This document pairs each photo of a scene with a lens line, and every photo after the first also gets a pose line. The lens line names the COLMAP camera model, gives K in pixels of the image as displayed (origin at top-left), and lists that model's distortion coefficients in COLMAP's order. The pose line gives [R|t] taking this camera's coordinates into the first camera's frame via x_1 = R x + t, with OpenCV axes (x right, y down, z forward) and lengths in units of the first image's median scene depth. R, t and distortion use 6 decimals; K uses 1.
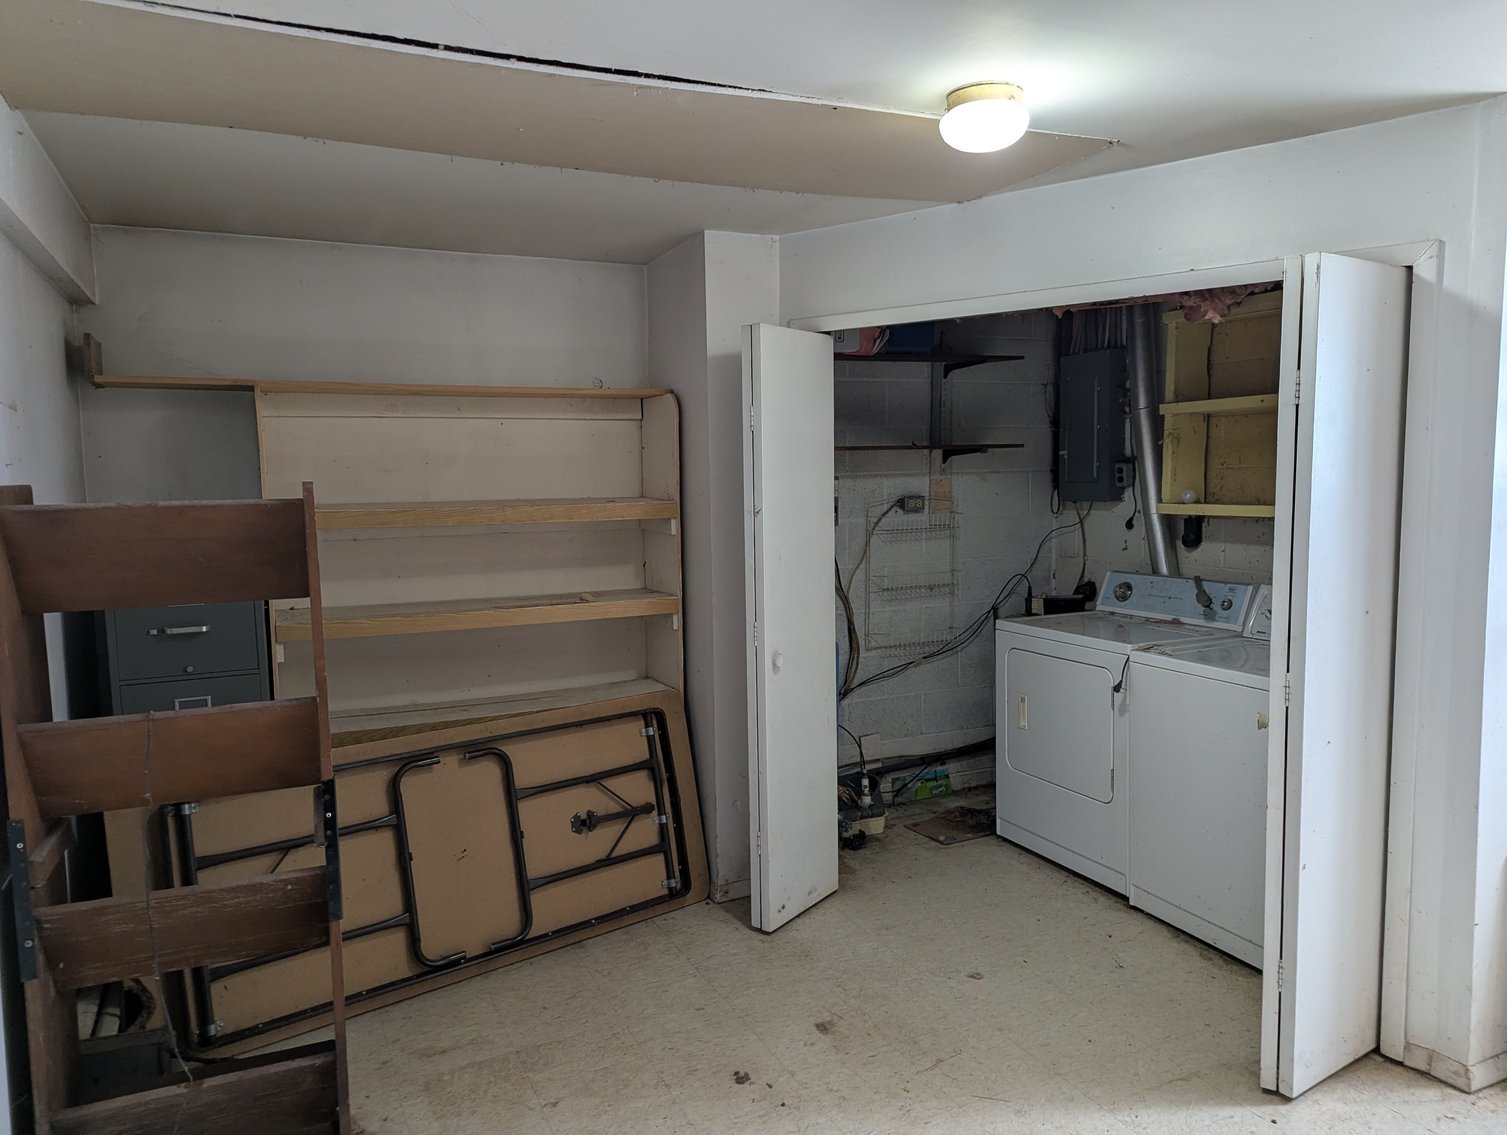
lens RADIAL K [[1056.6, 0, 752.0], [0, 1056.6, 568.3], [0, 0, 1]] dist [0.010946, -0.003231]
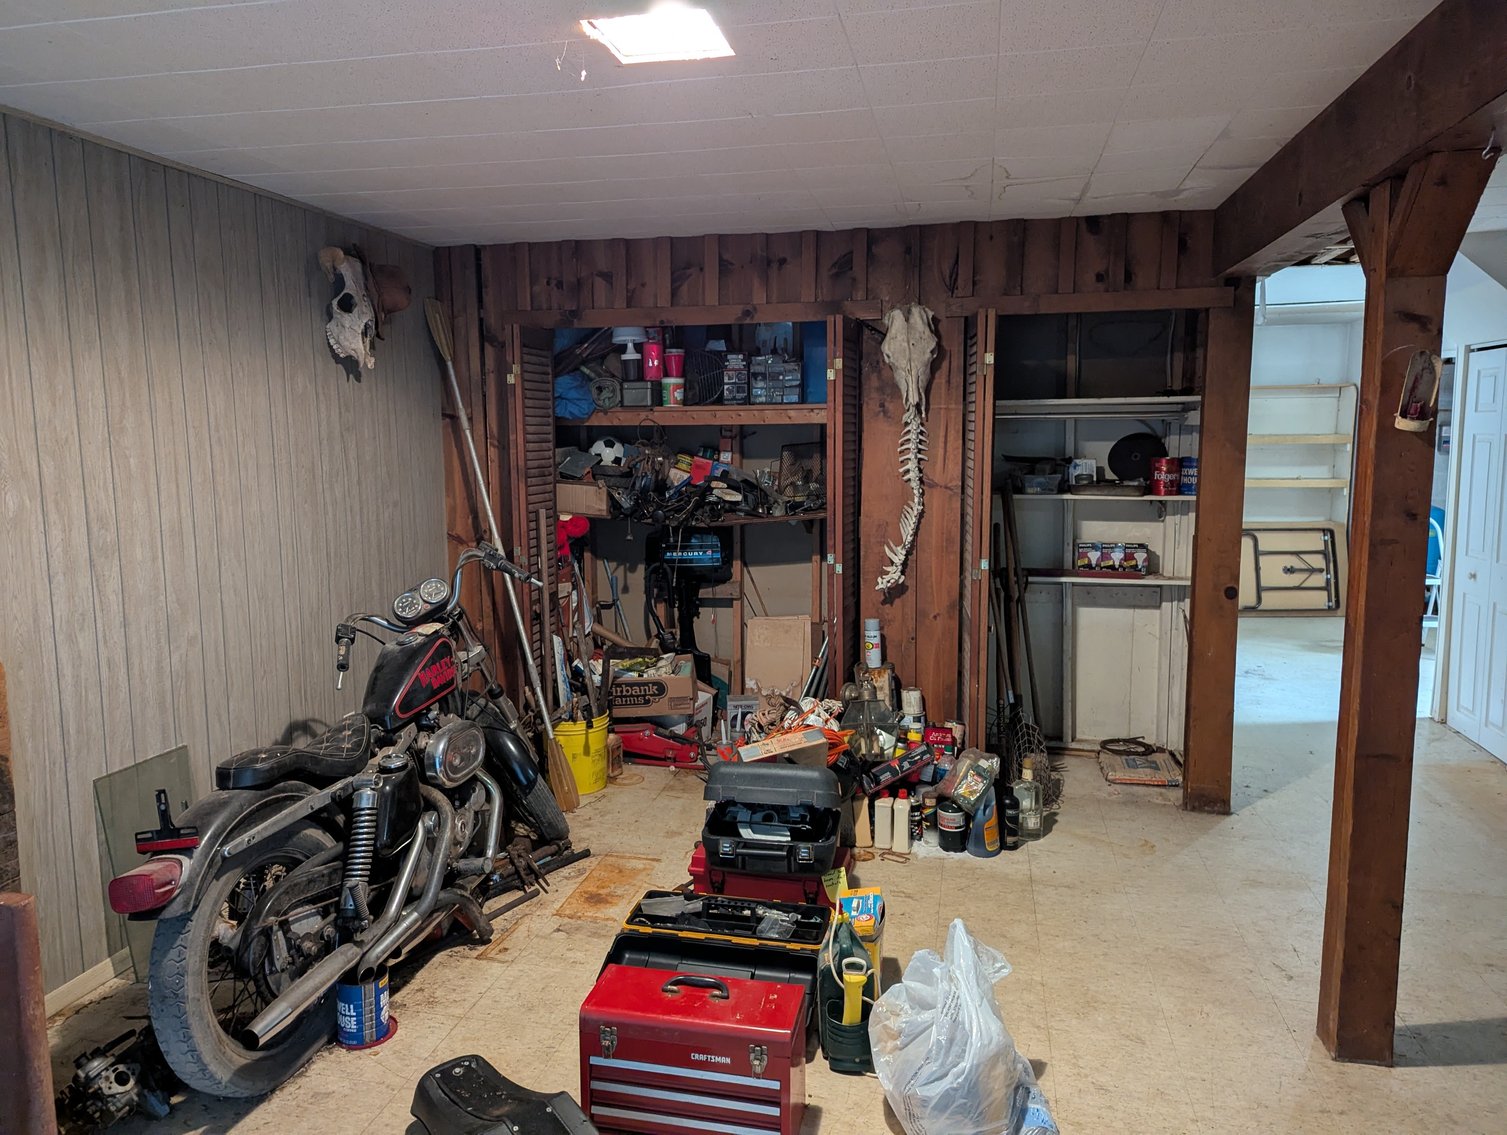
lens RADIAL K [[1056.6, 0, 751.4], [0, 1056.6, 563.9], [0, 0, 1]] dist [0.010946, -0.003231]
pose [[0.767526, 0.080091, -0.635995, 0.407337], [-0.056226, 0.996751, 0.057668, 0.150784], [0.638548, -0.008502, 0.769535, -1.526699]]
